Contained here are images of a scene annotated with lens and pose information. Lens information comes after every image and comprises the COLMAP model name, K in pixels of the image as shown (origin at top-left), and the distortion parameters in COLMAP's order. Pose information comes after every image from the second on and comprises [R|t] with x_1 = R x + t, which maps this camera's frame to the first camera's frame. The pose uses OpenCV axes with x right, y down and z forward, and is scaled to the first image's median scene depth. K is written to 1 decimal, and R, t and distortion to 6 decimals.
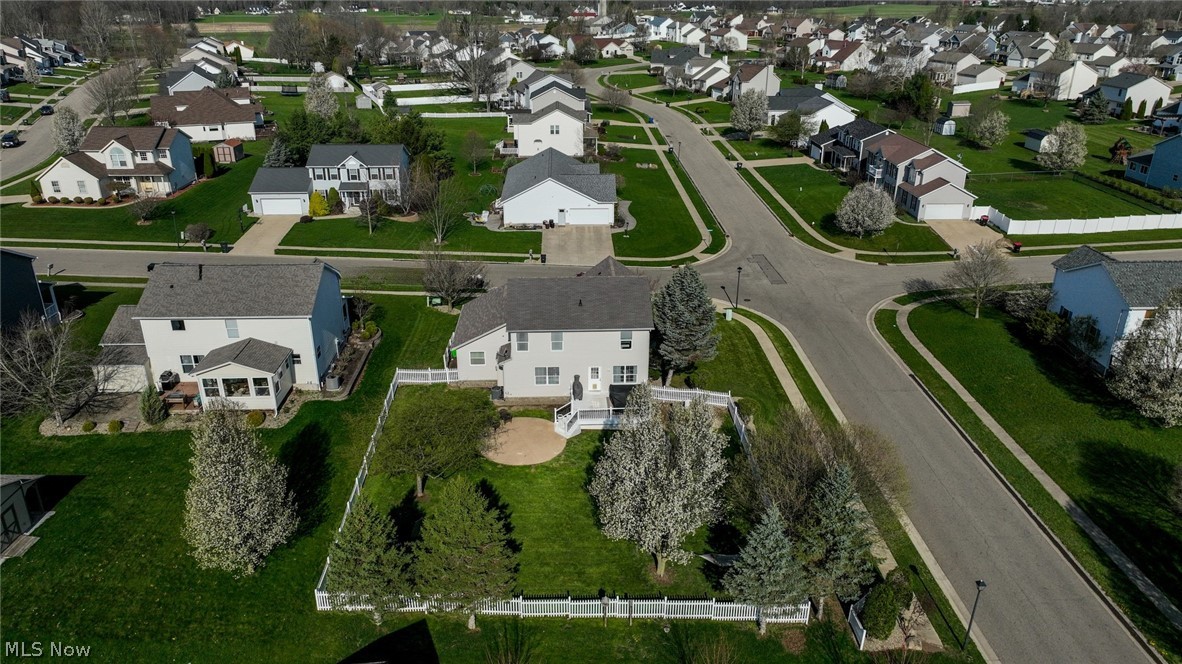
lens RADIAL K [[834.1, 0, 592.9], [0, 834.1, 330.8], [0, 0, 1]] dist [0.000546, 0.010150]
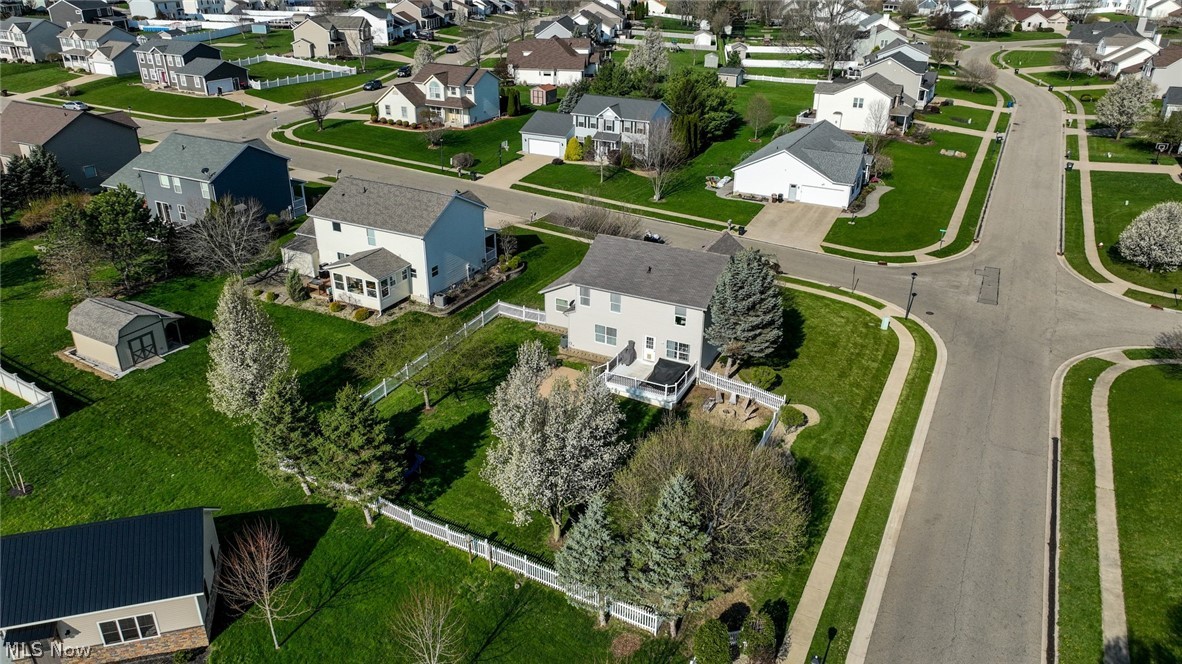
lens RADIAL K [[834.1, 0, 589.5], [0, 834.1, 332.3], [0, 0, 1]] dist [0.000546, 0.010150]
pose [[0.869440, 0.214469, -0.445058, 0.287247], [-0.195815, 0.976674, 0.088116, -0.026285], [0.453575, 0.010537, 0.891156, 0.068565]]
